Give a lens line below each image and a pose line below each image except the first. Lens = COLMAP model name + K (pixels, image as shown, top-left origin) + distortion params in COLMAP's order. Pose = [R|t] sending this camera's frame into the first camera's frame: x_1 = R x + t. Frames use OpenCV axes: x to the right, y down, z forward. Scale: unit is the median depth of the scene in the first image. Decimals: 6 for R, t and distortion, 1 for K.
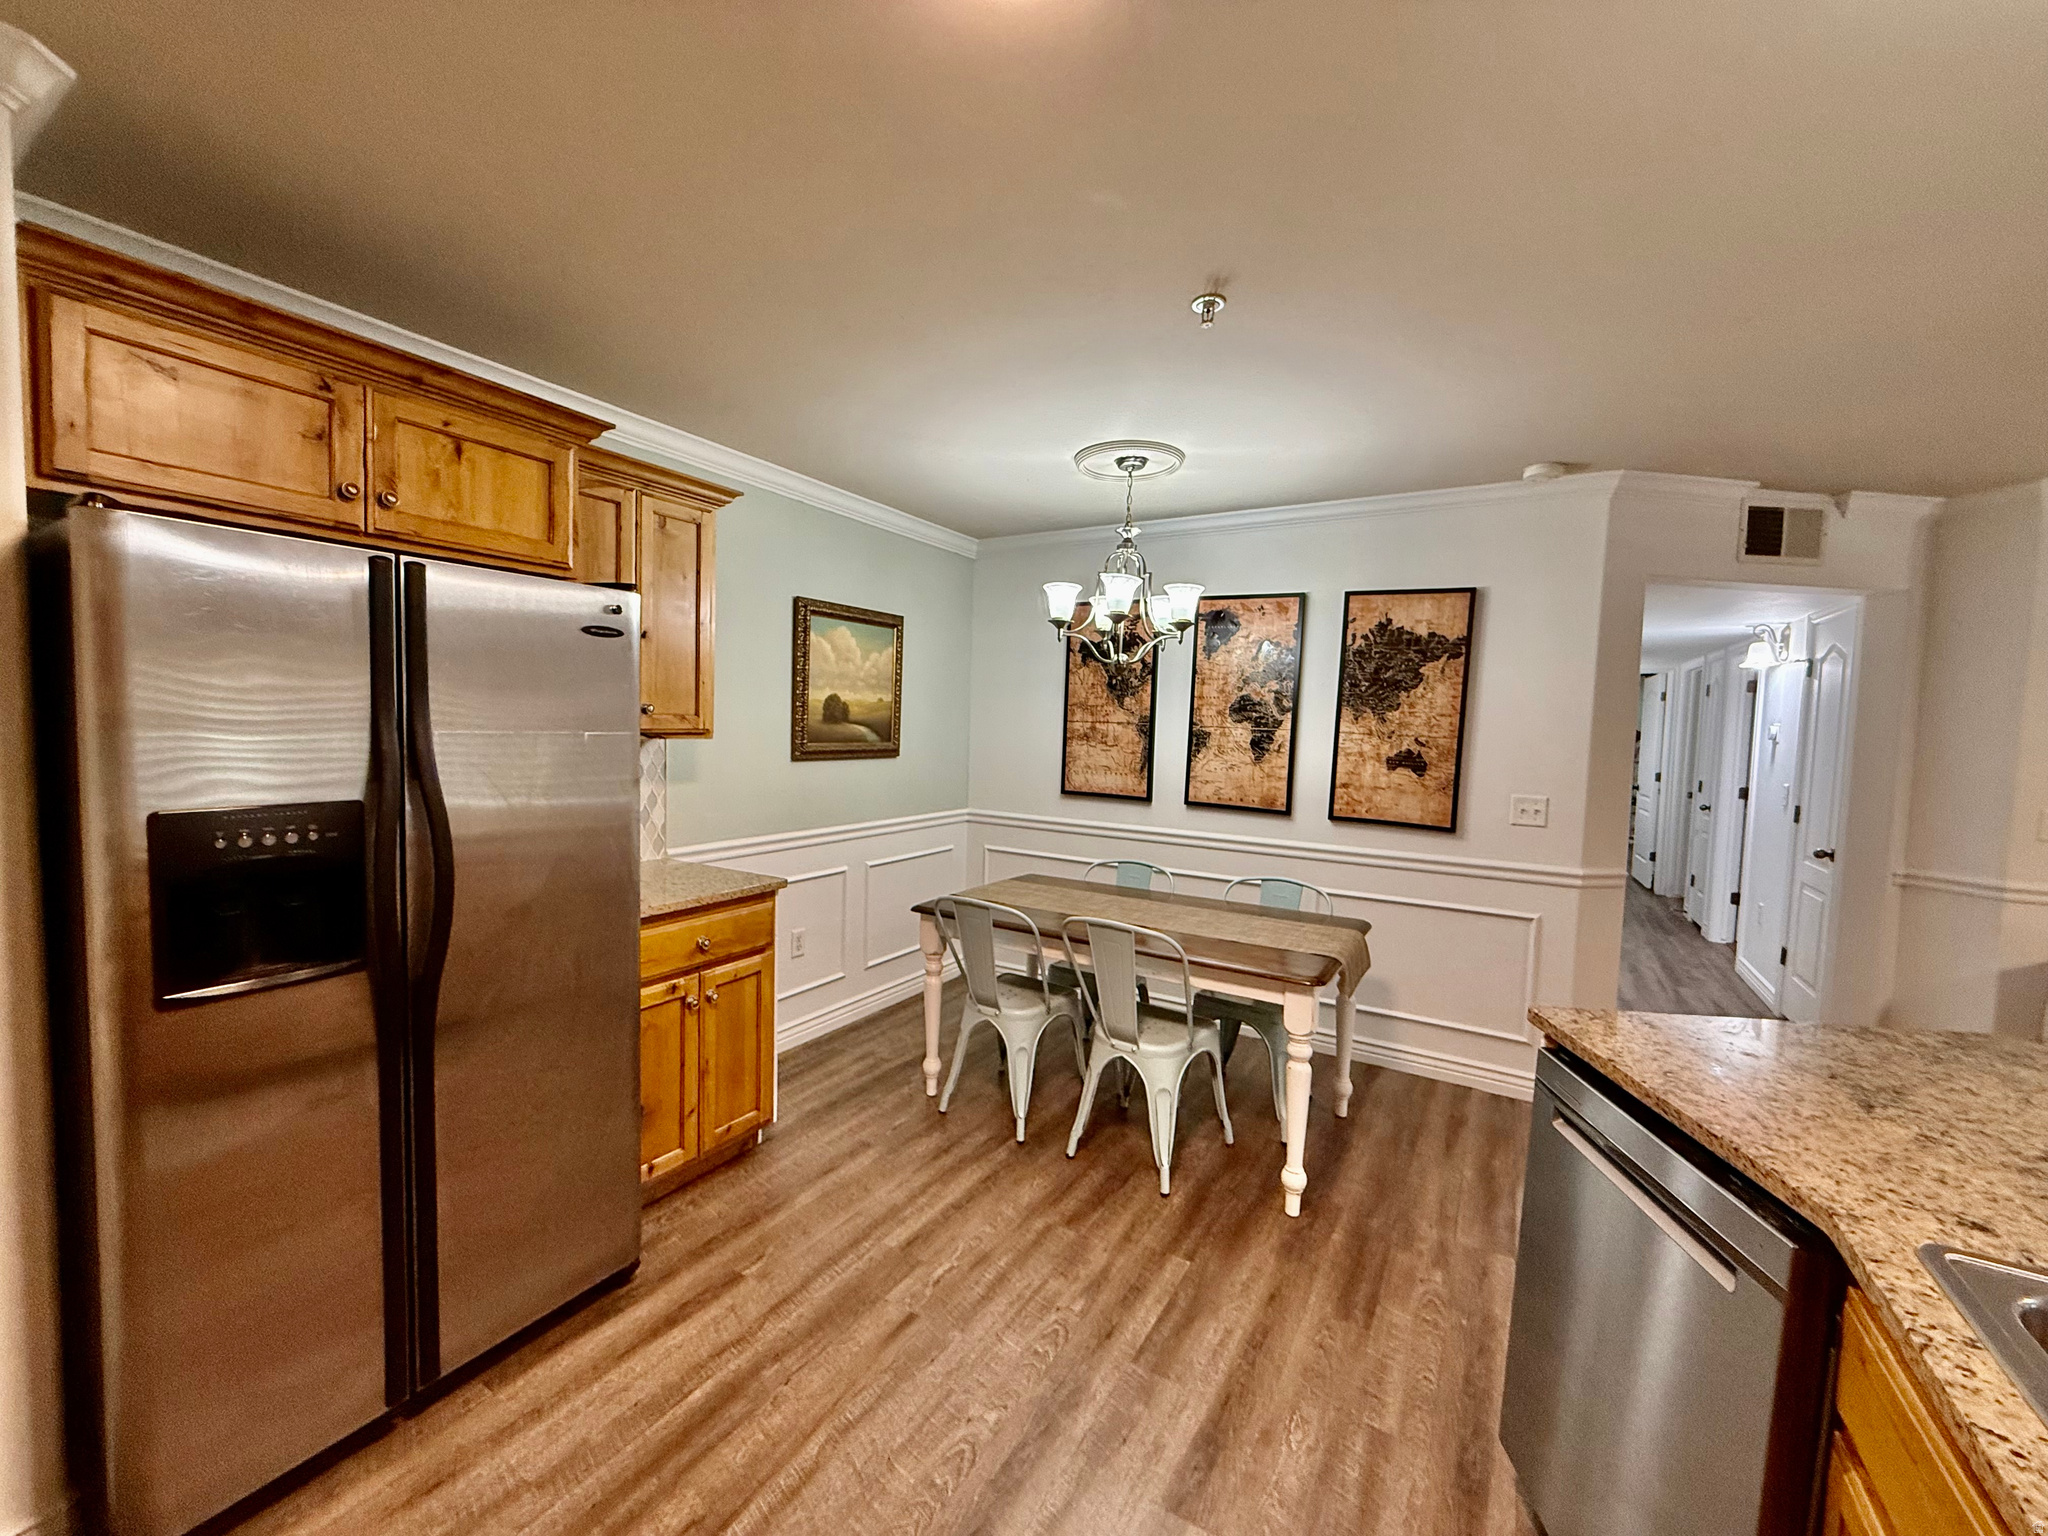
lens RADIAL K [[814.9, 0, 1015.4], [0, 814.9, 768.0], [0, 0, 1]] dist [-0.001235, -0.000141]
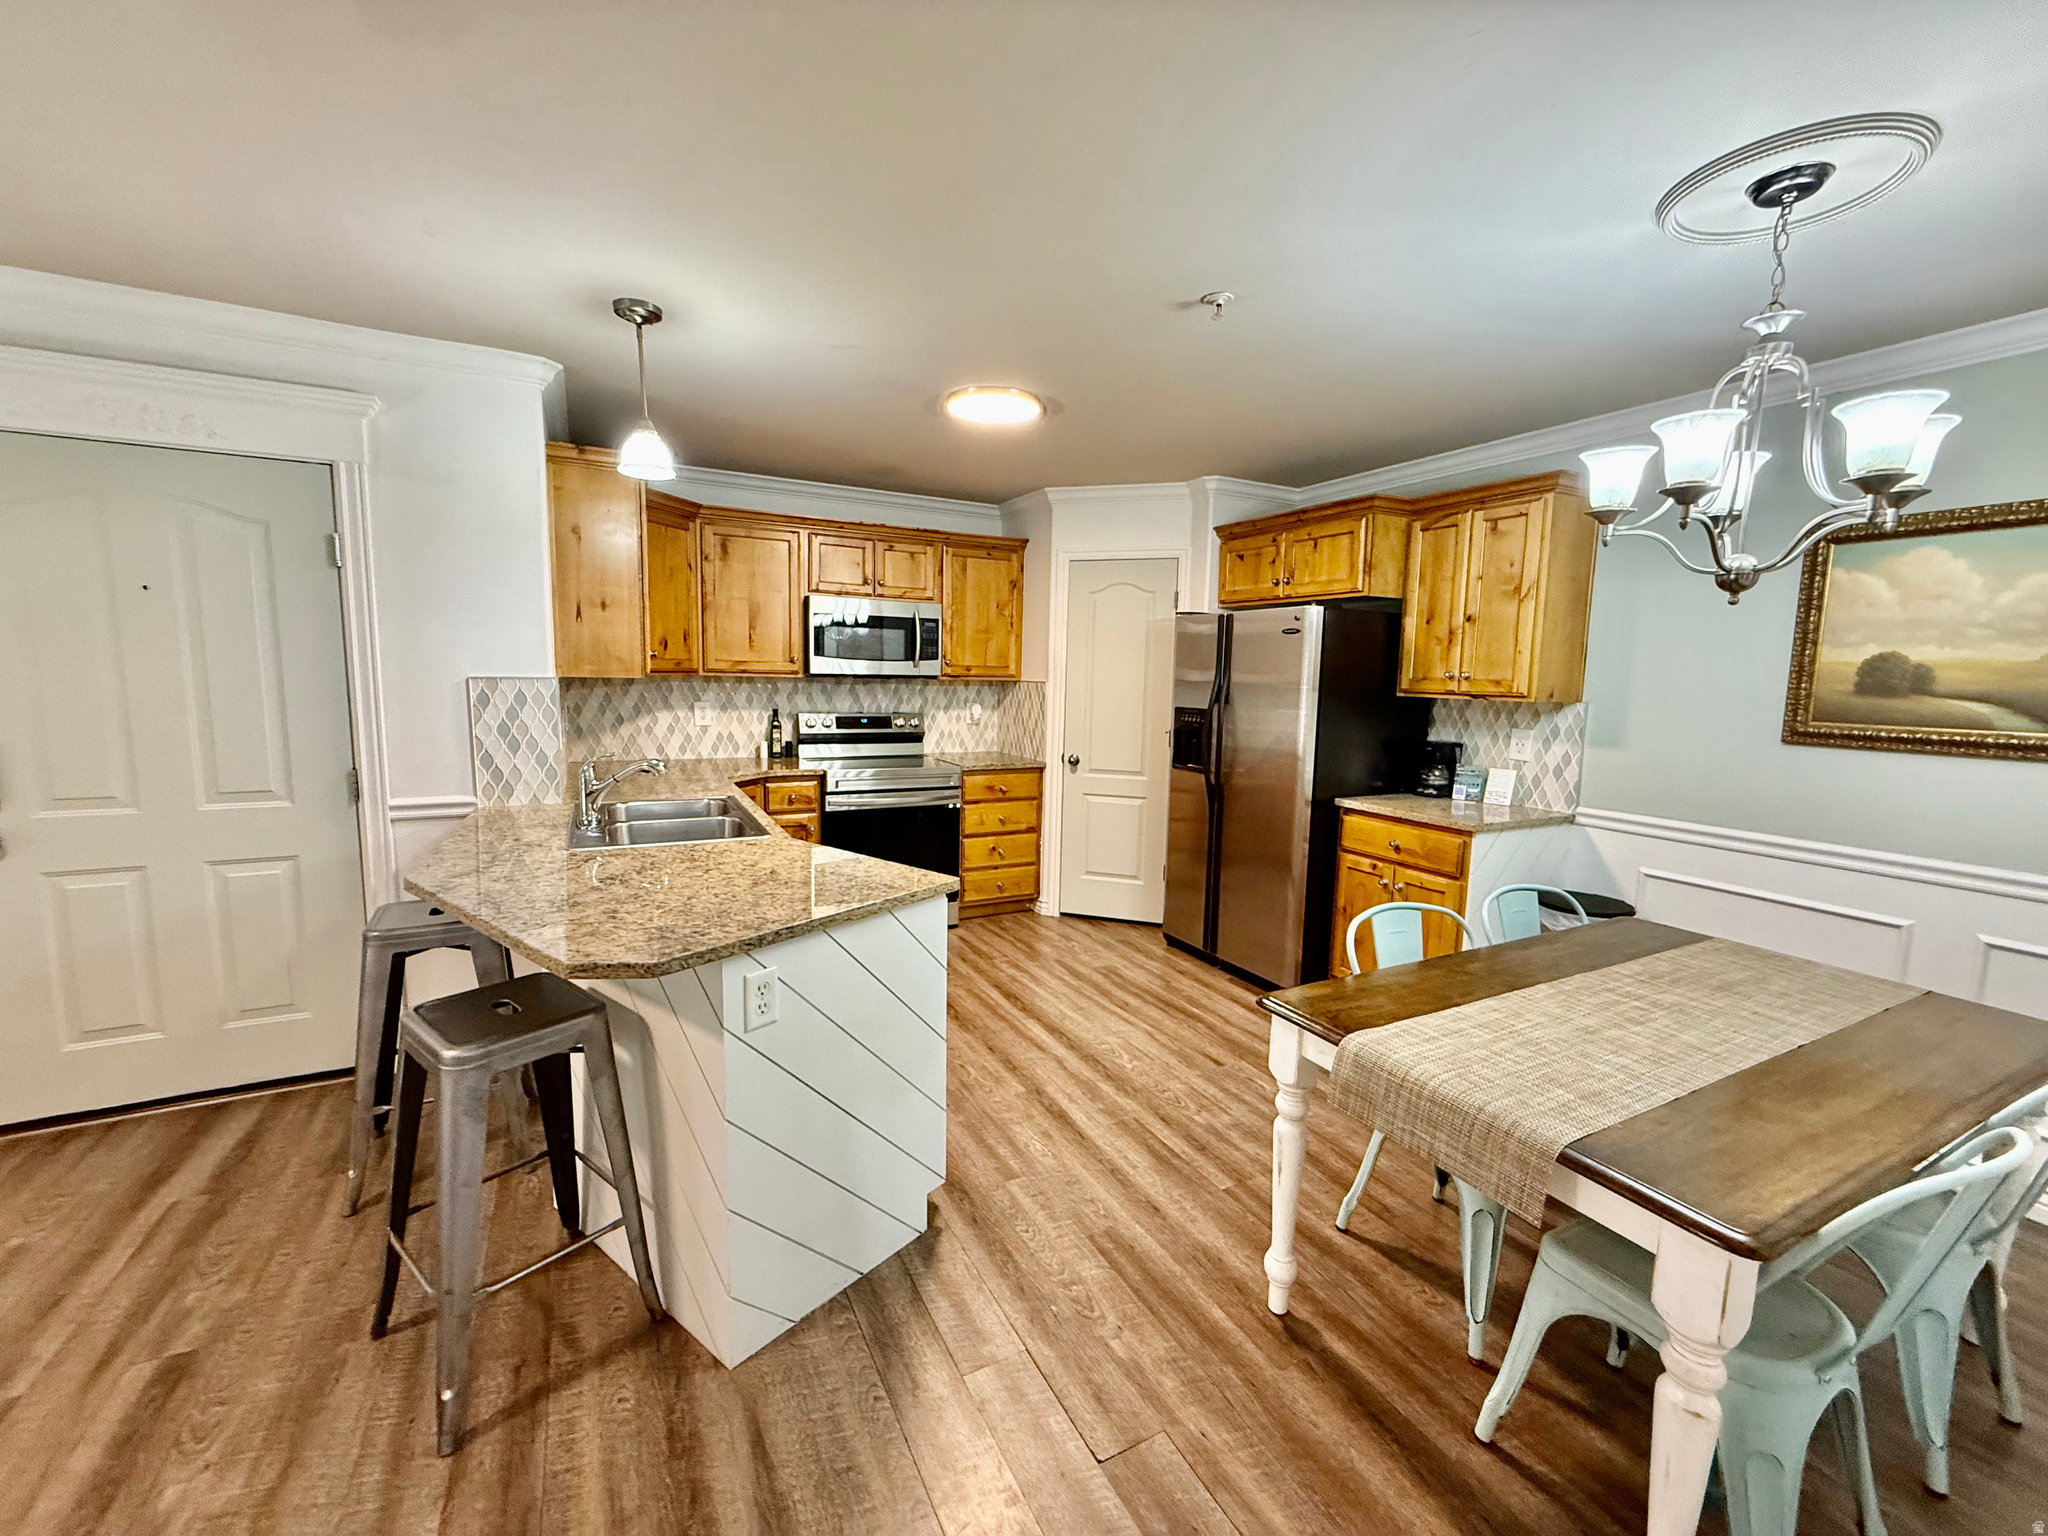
lens RADIAL K [[814.9, 0, 1015.4], [0, 814.9, 768.0], [0, 0, 1]] dist [-0.001235, -0.000141]
pose [[-0.515116, 0.065235, -0.854635, 0.879469], [-0.082843, 0.988642, 0.125397, -0.025344], [0.853108, 0.135394, -0.503861, 0.893109]]
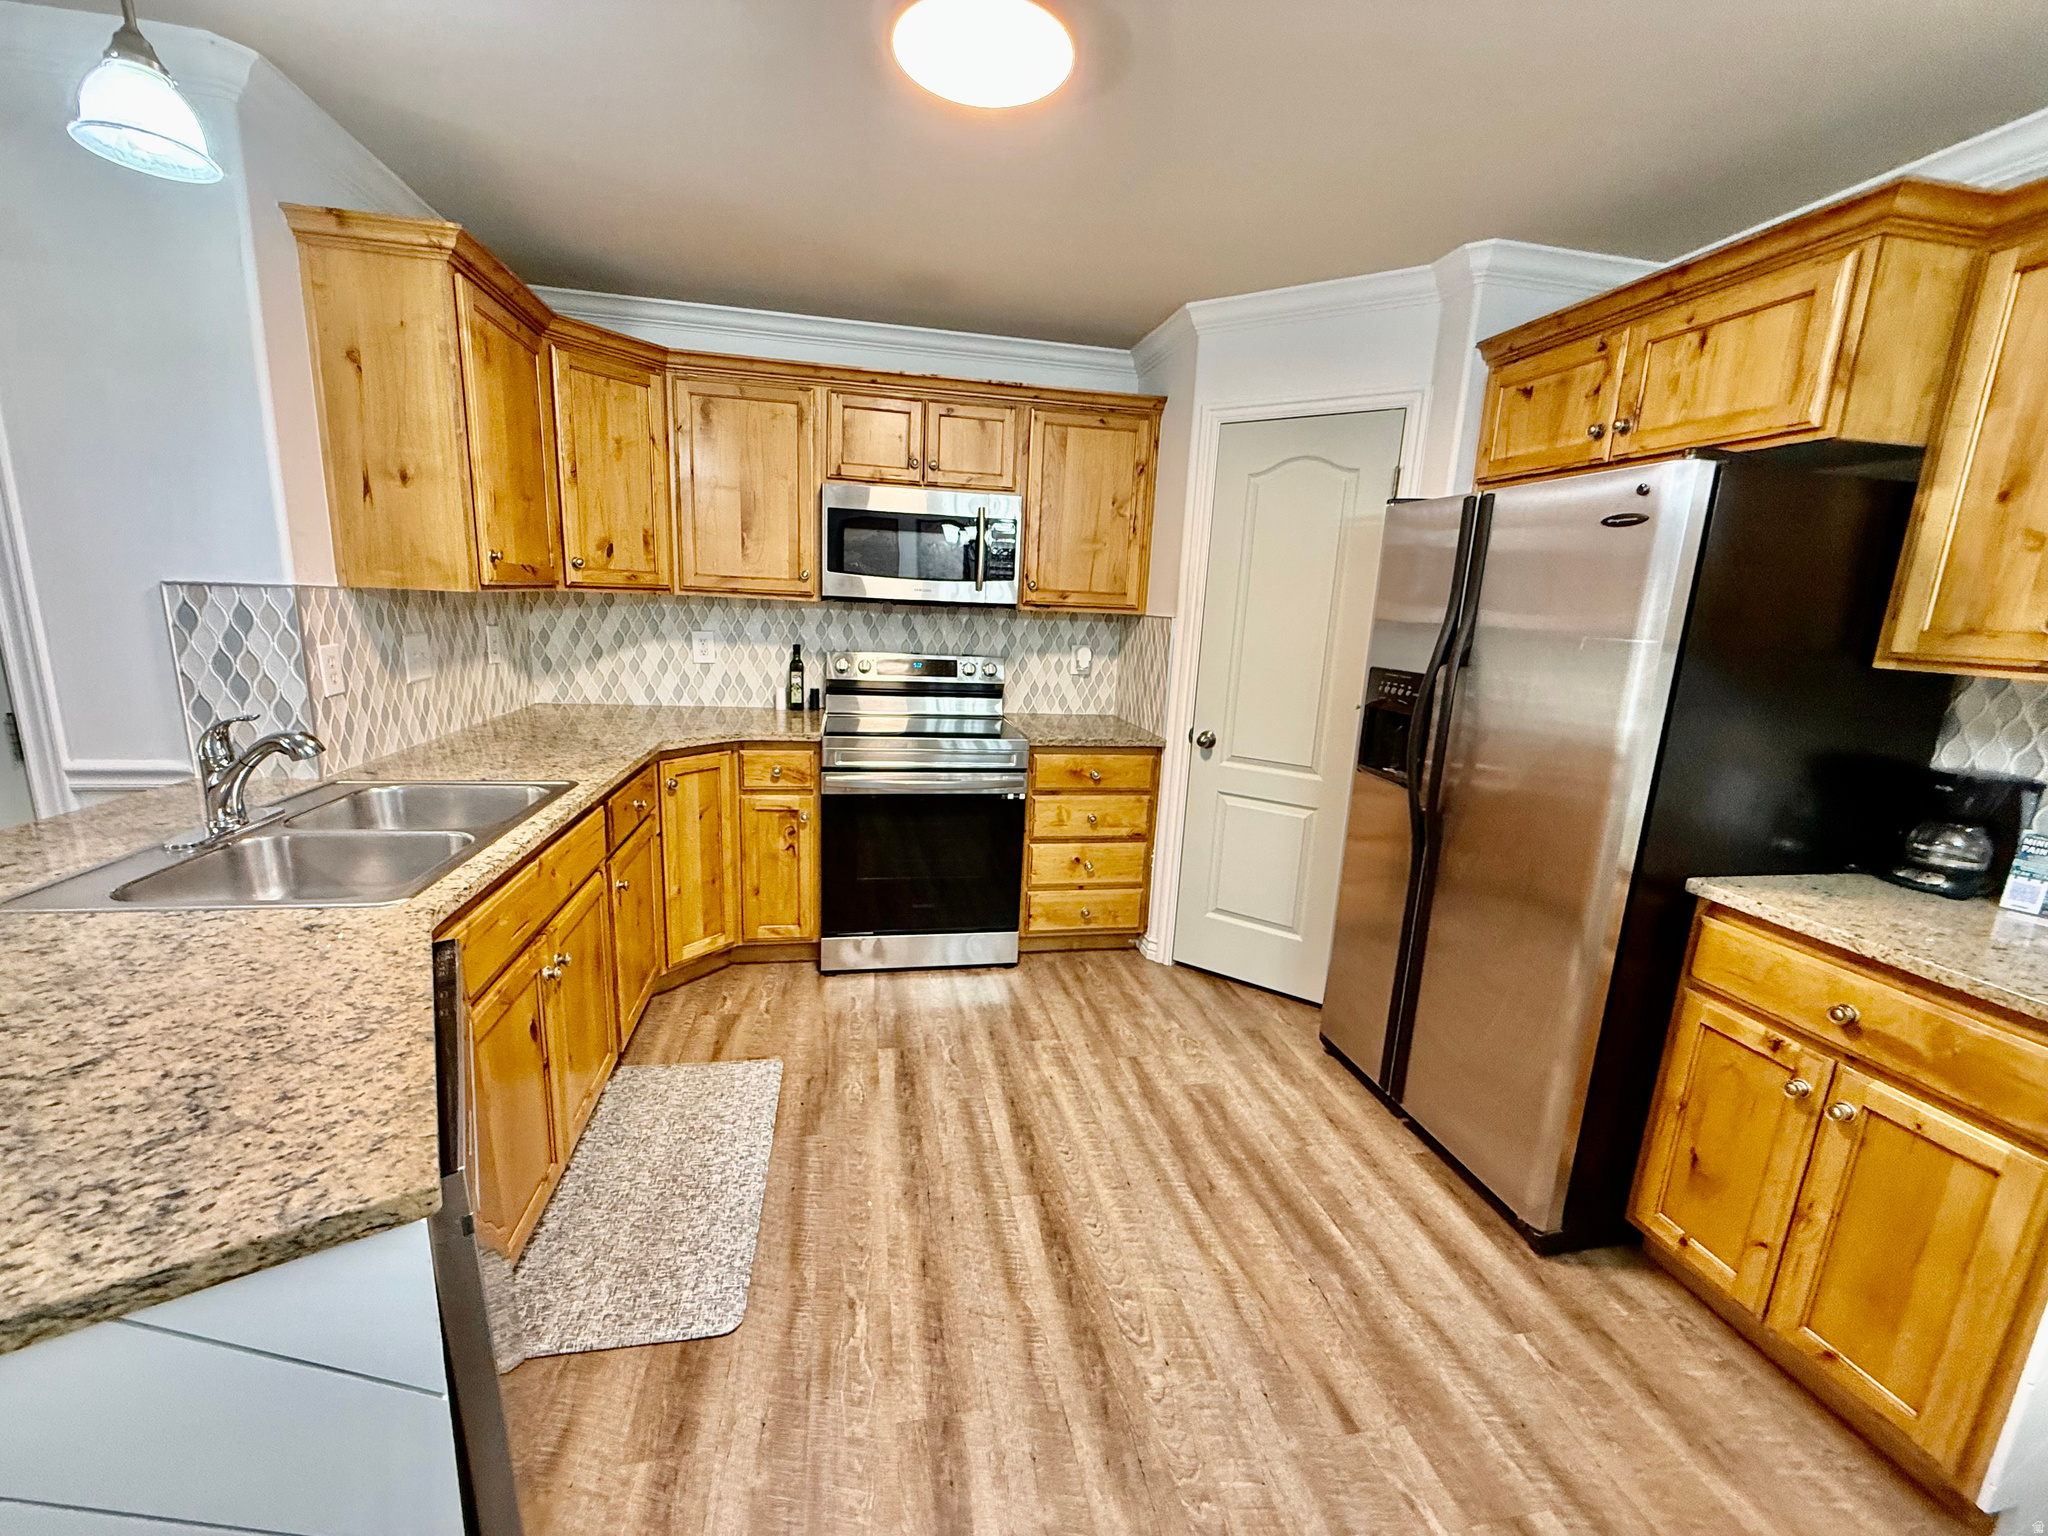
lens RADIAL K [[814.9, 0, 1015.4], [0, 814.9, 768.0], [0, 0, 1]] dist [-0.001235, -0.000141]
pose [[-0.735735, 0.081156, -0.672390, 0.355845], [-0.100639, 0.968672, 0.227037, -0.027148], [0.669751, 0.234708, -0.704518, 0.767648]]
